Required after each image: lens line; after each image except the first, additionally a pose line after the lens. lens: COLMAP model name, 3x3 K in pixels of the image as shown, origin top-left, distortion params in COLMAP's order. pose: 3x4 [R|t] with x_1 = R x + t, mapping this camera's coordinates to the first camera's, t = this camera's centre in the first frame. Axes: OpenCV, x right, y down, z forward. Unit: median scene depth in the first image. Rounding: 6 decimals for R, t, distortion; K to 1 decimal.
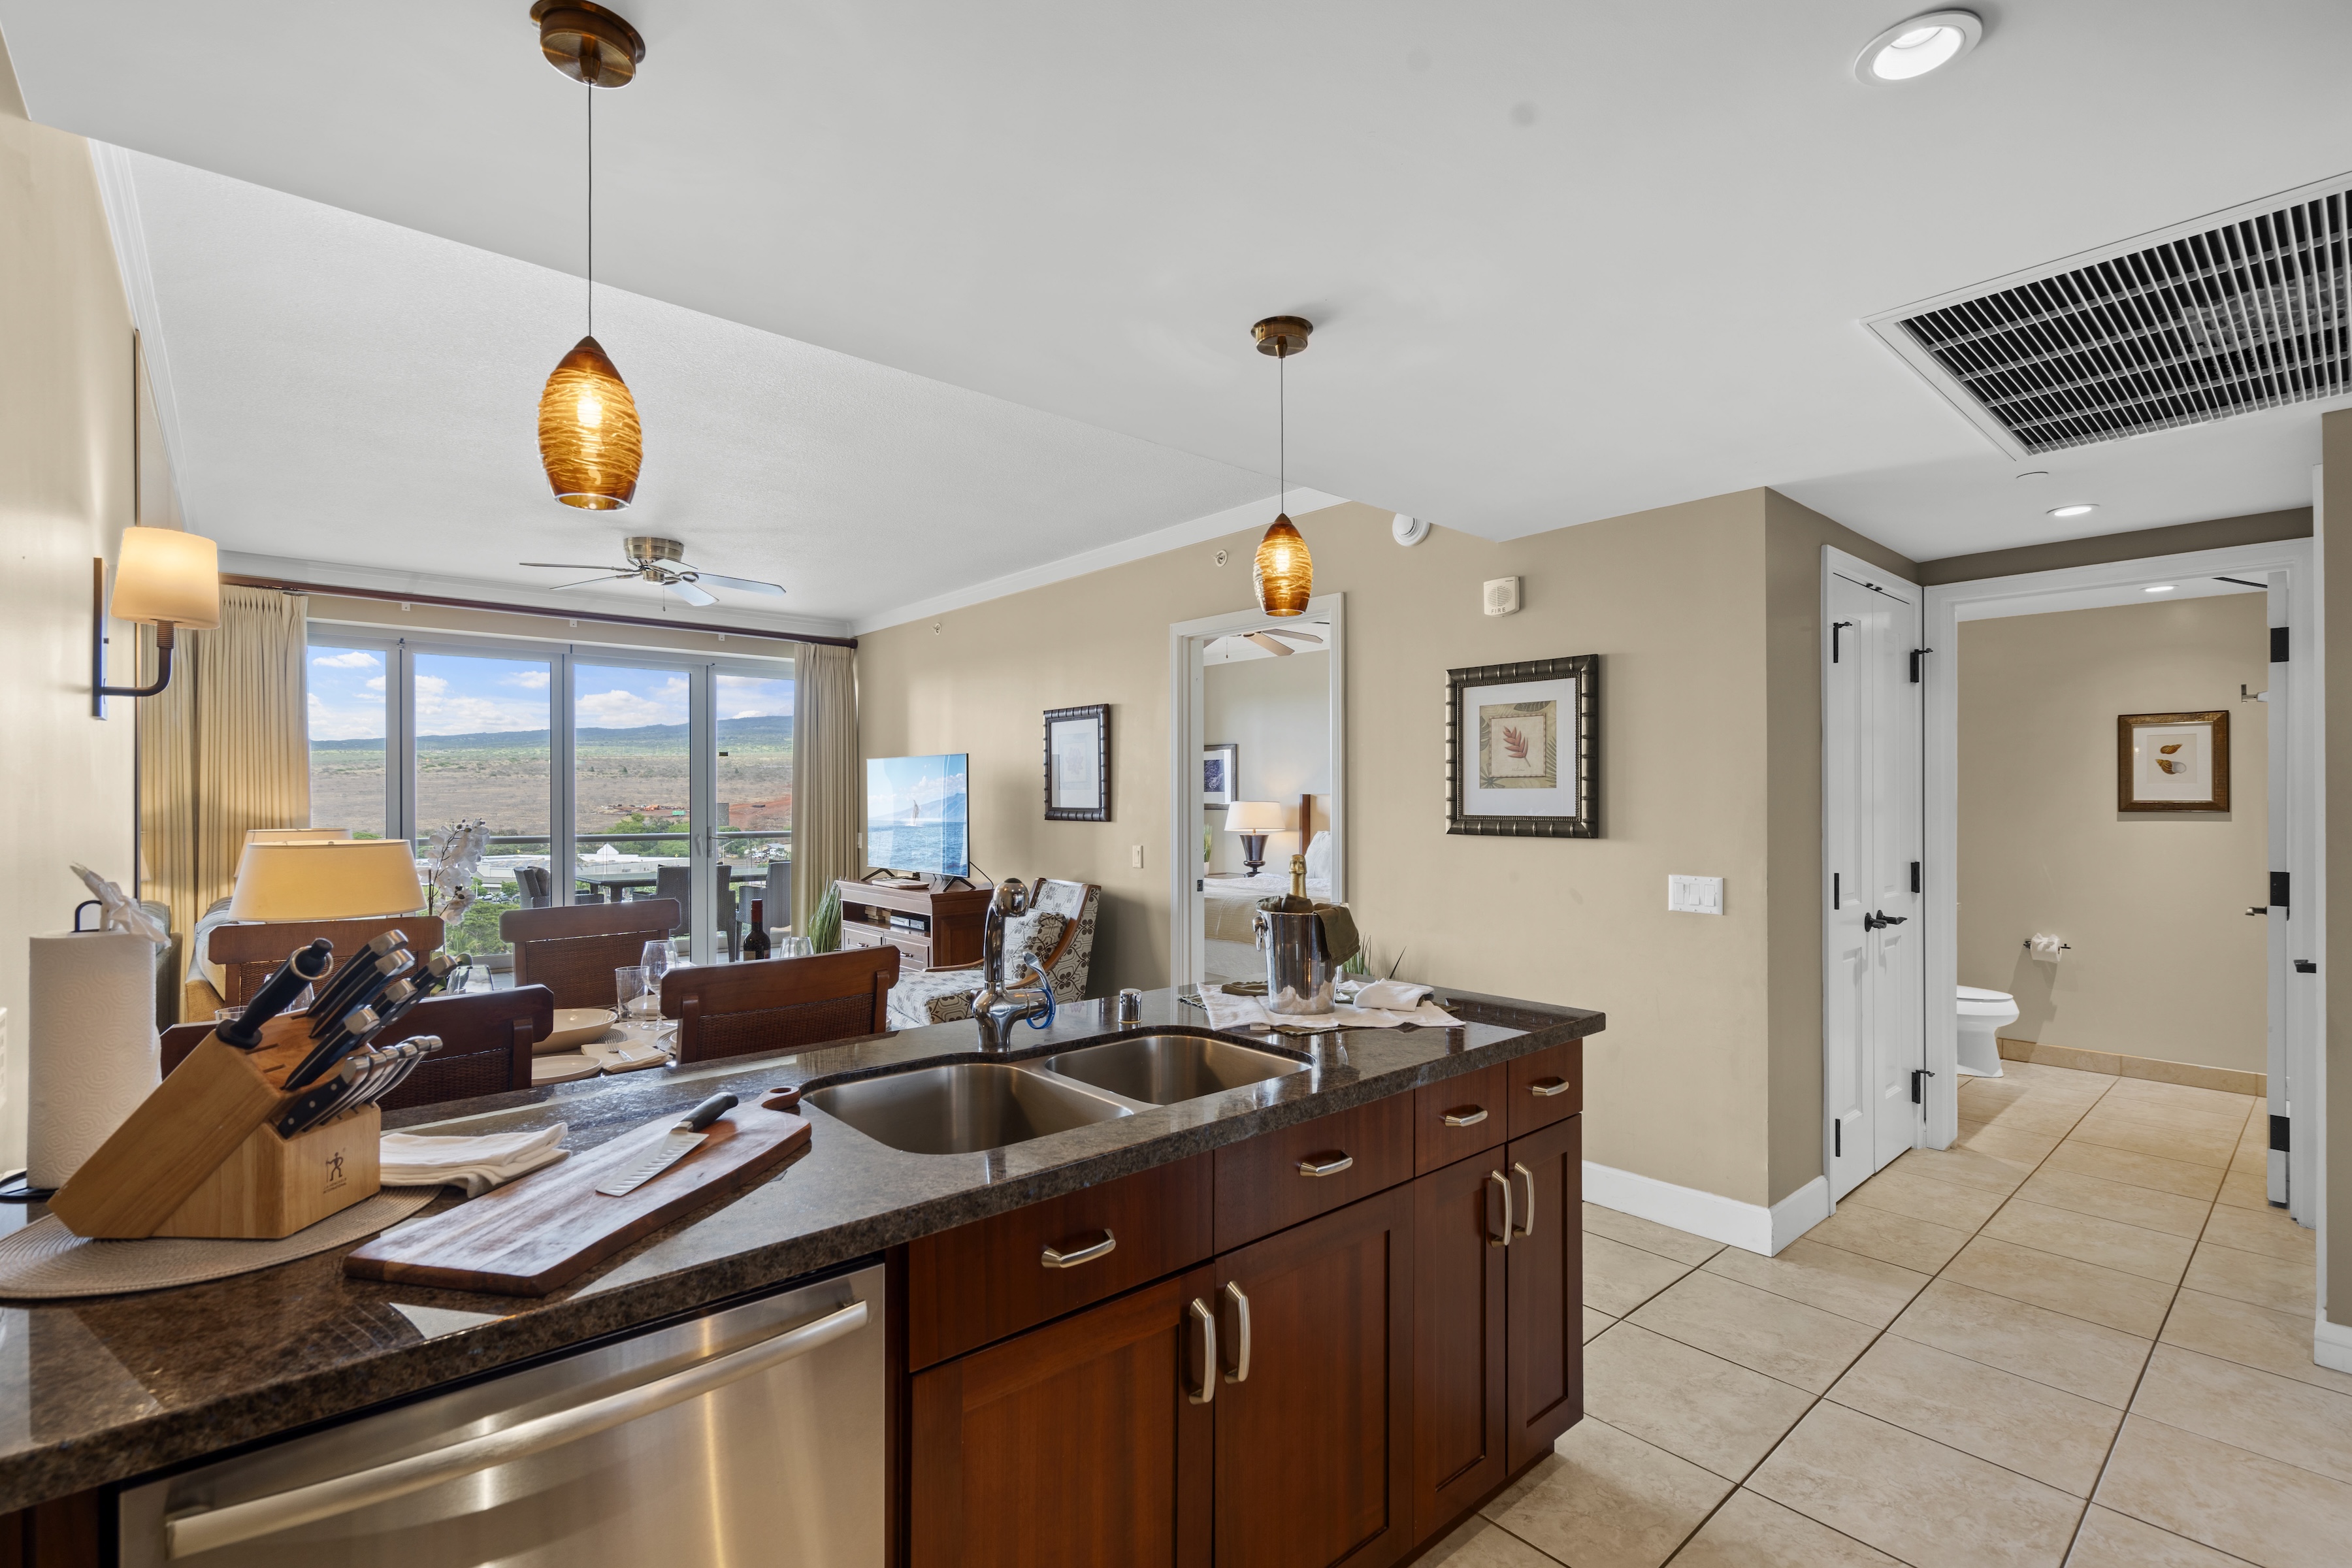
lens RADIAL K [[1070.4, 0, 1180.2], [0, 1070.4, 796.7], [0, 0, 1]] dist [-0.004285, 0.001601]
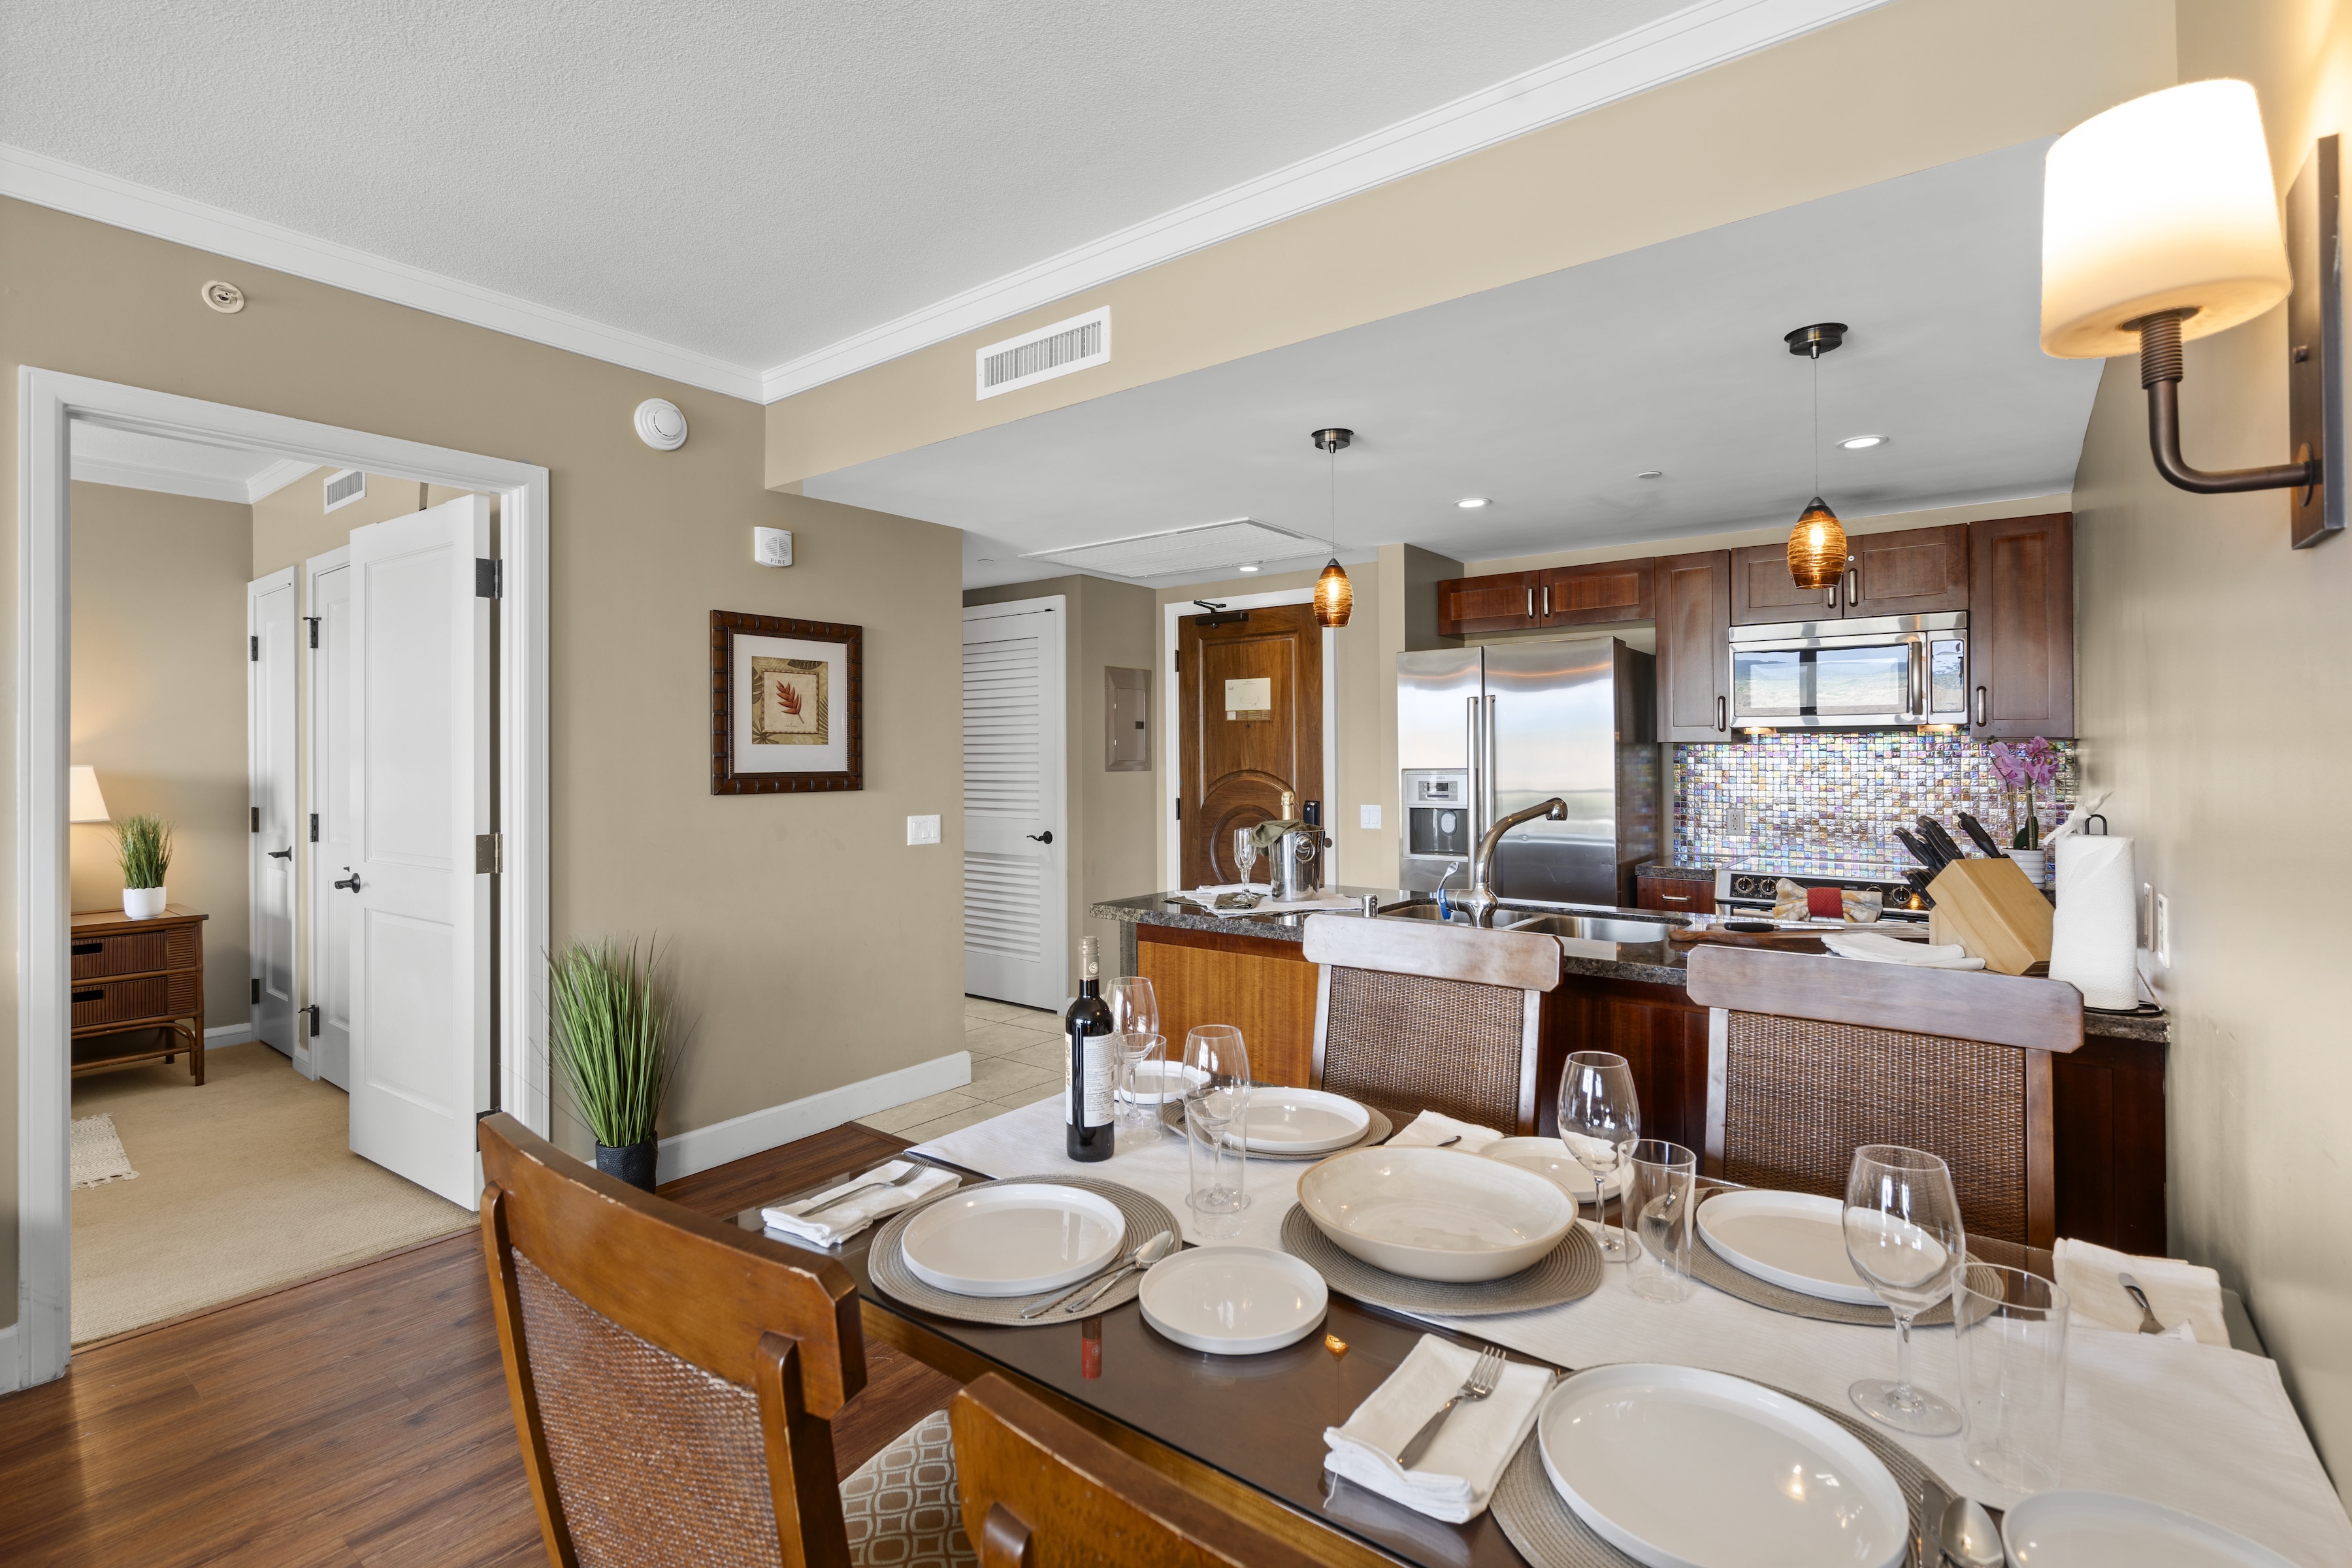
lens RADIAL K [[1070.4, 0, 1182.5], [0, 1070.4, 745.0], [0, 0, 1]] dist [-0.004285, 0.001601]
pose [[-0.191297, 0.011604, 0.981464, -0.732765], [0.003425, 0.999932, -0.011154, 0.005143], [-0.981526, 0.001227, -0.191323, 0.828499]]
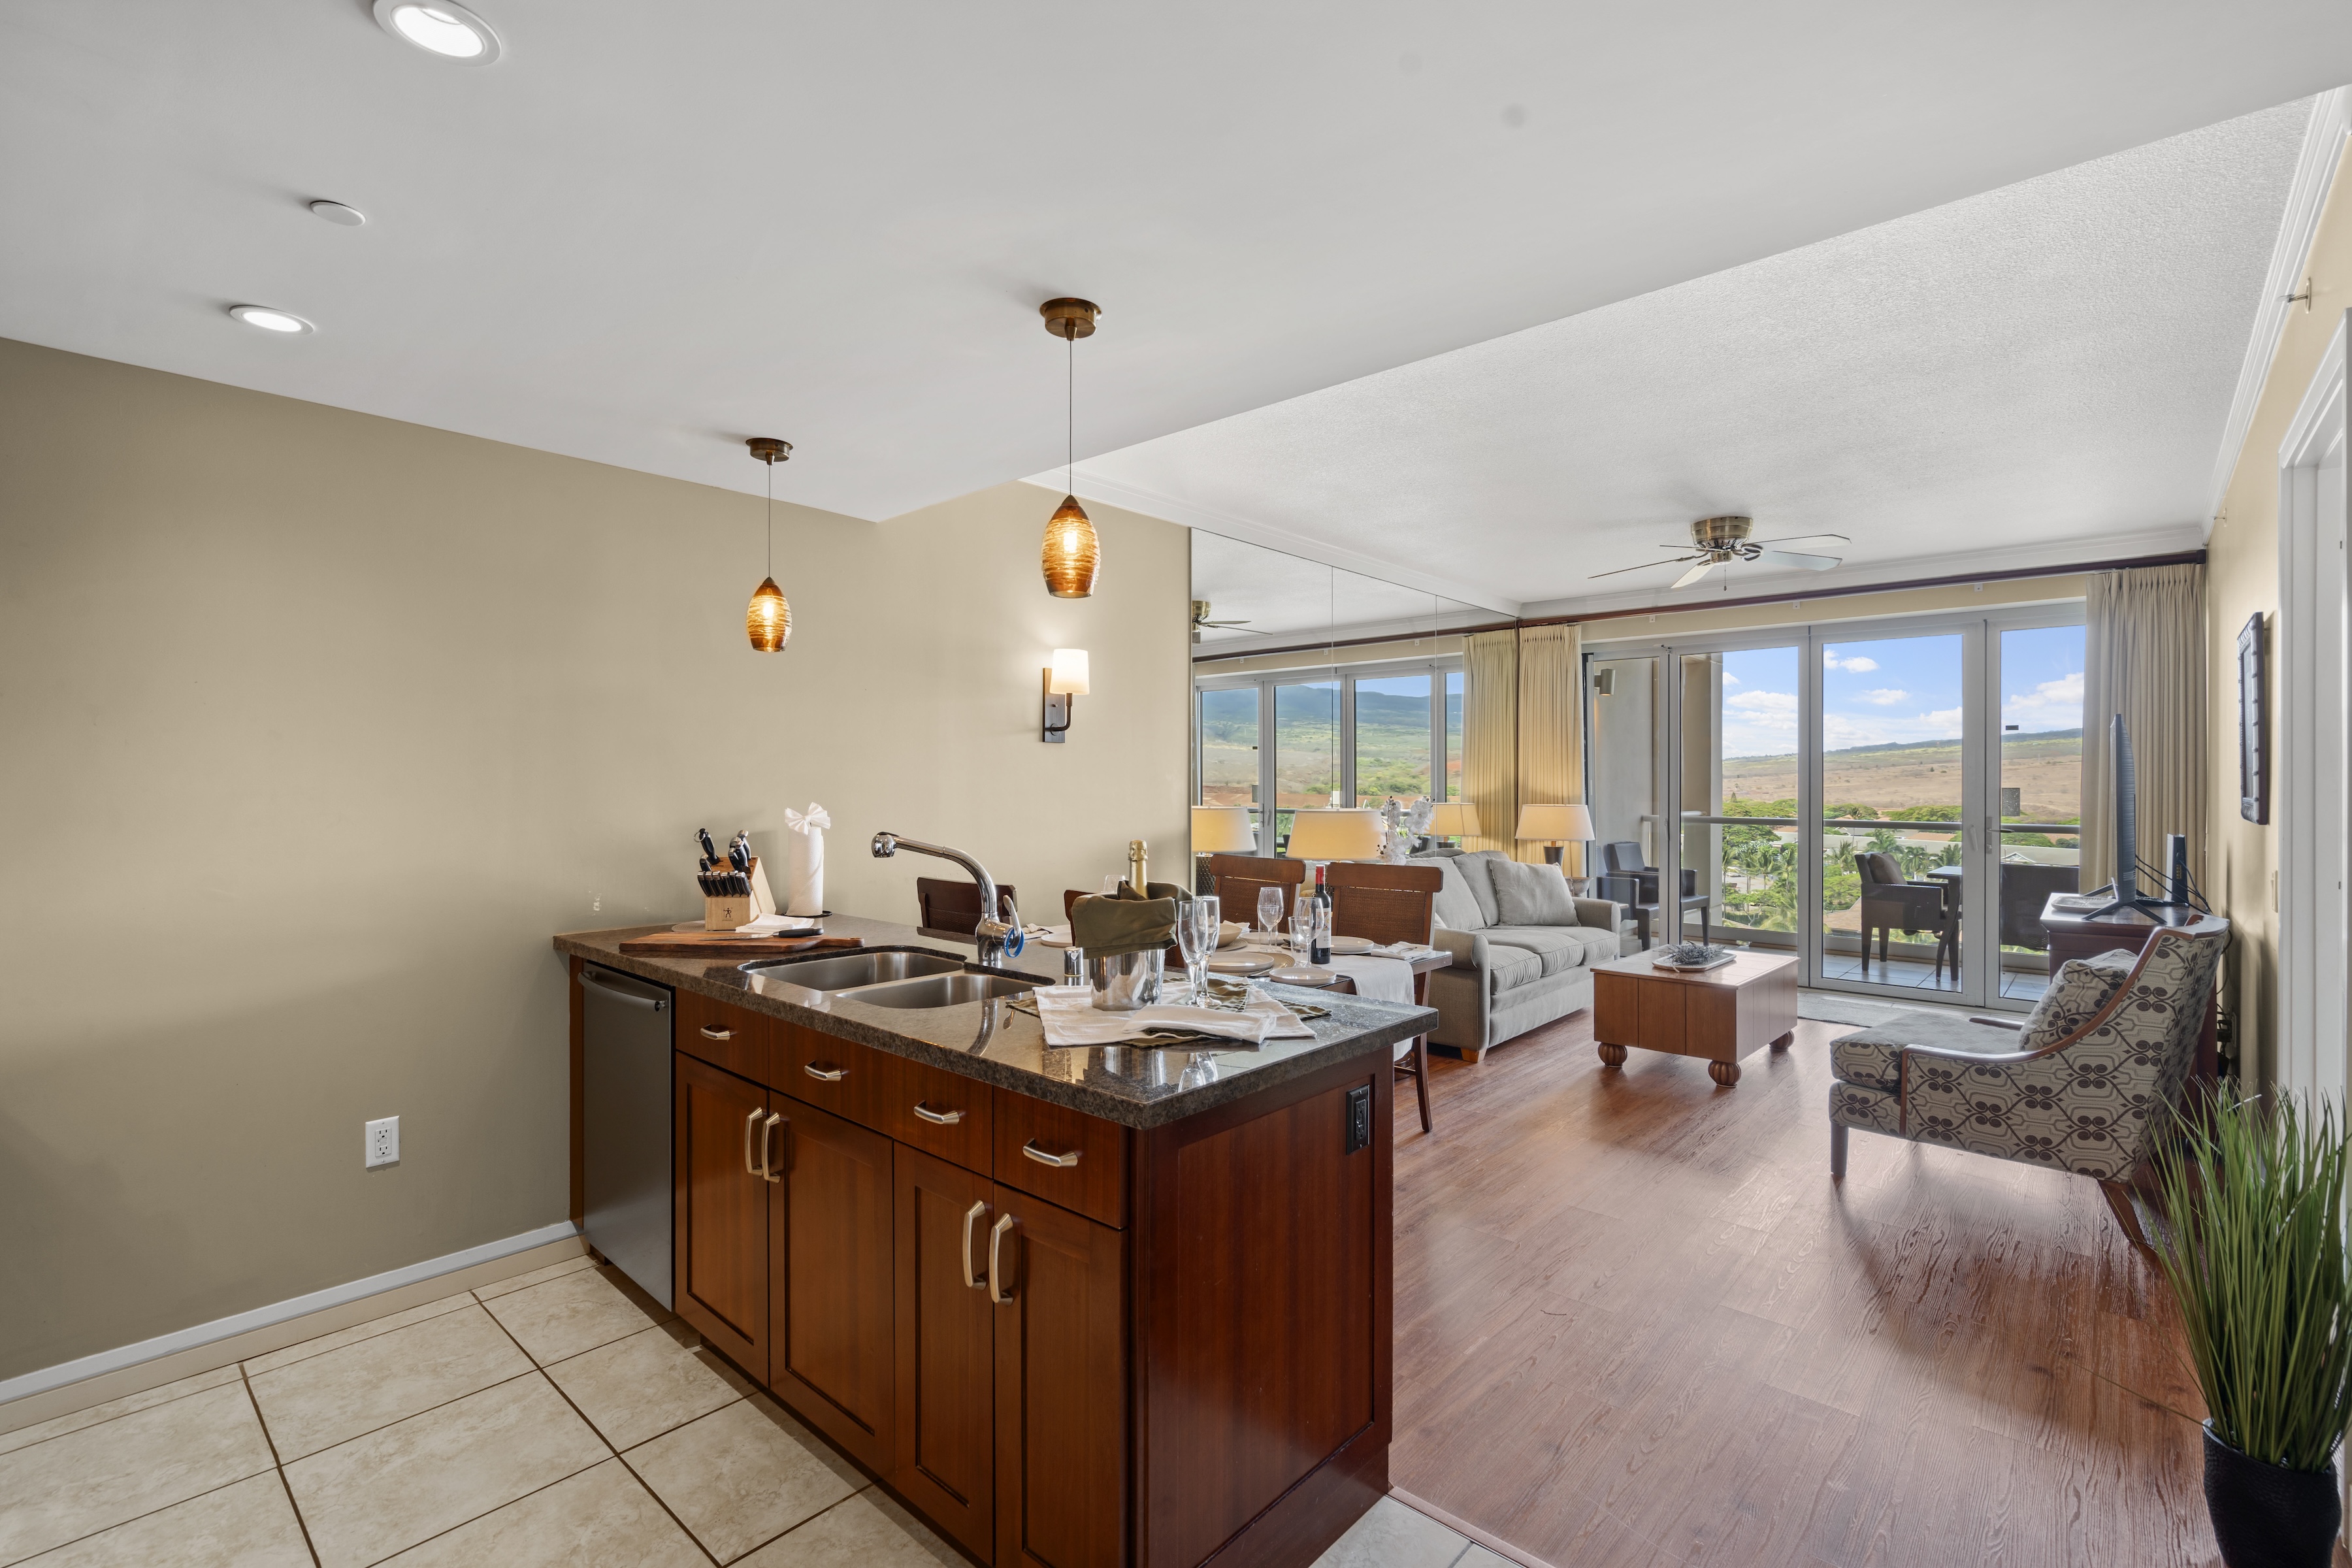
lens RADIAL K [[1070.4, 0, 1165.5], [0, 1070.4, 776.8], [0, 0, 1]] dist [-0.004285, 0.001601]
pose [[0.115170, -0.000435, -0.993346, 0.618922], [-0.002075, 0.999998, -0.000679, -0.000694], [0.993344, 0.002139, 0.115169, 0.543700]]
